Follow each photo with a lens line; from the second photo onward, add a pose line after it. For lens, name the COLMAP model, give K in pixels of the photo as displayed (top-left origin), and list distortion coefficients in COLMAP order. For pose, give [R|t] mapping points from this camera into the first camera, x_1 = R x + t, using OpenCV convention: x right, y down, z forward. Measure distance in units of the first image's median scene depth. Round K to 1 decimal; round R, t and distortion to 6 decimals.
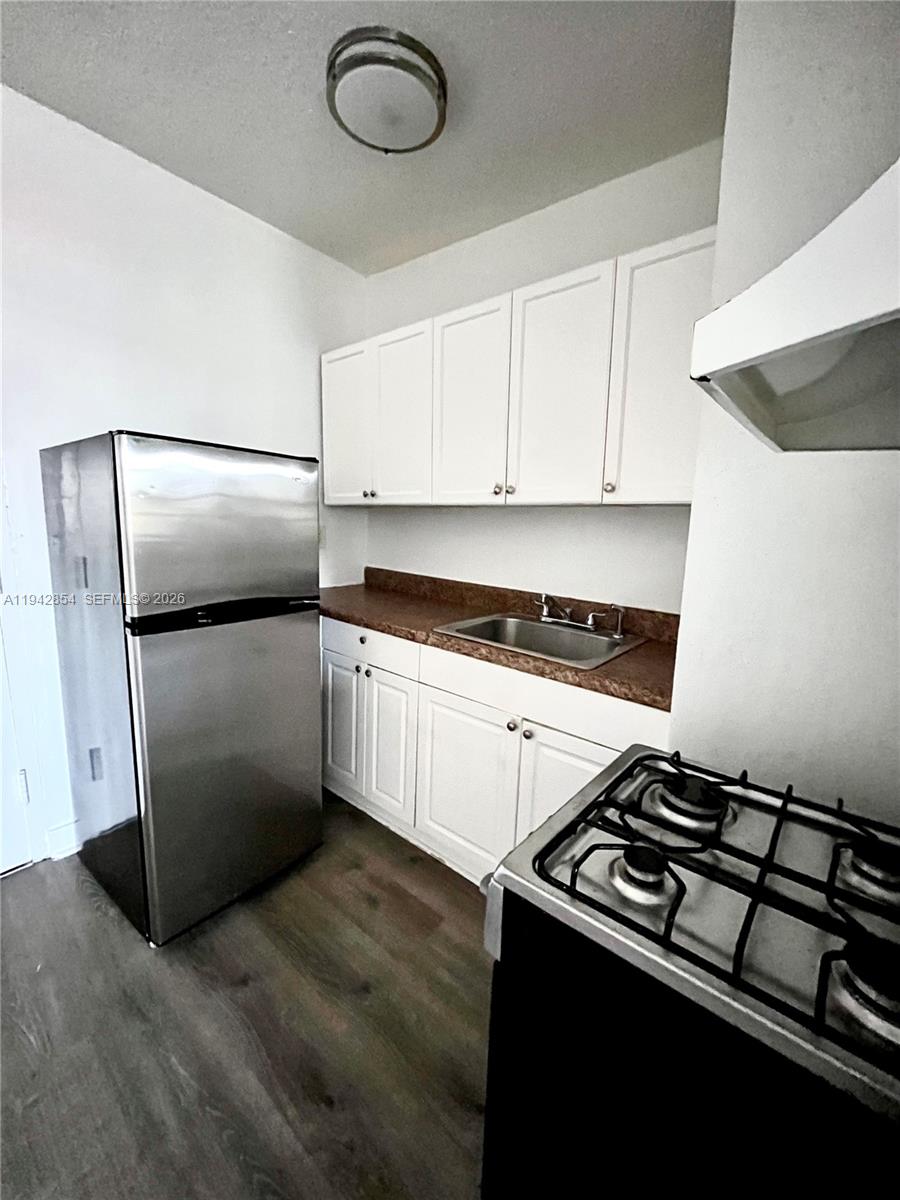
lens RADIAL K [[481.5, 0, 446.3], [0, 481.5, 599.7], [0, 0, 1]] dist [-0.005967, 0.000858]
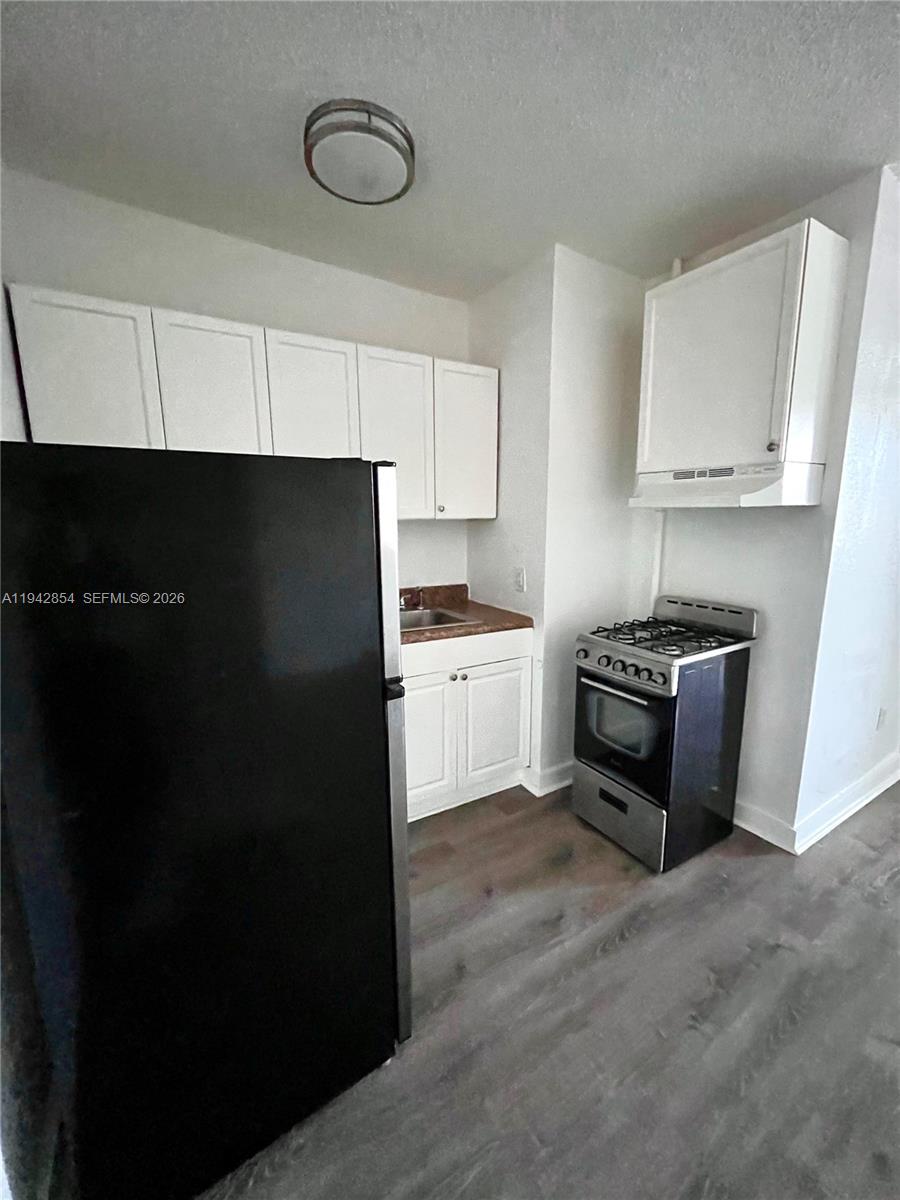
lens RADIAL K [[481.5, 0, 455.1], [0, 481.5, 596.3], [0, 0, 1]] dist [-0.005967, 0.000858]
pose [[0.311173, -0.186899, 0.931794, -1.159199], [0.164817, 0.976227, 0.140770, -0.175702], [-0.935952, 0.109771, 0.334580, 0.492091]]
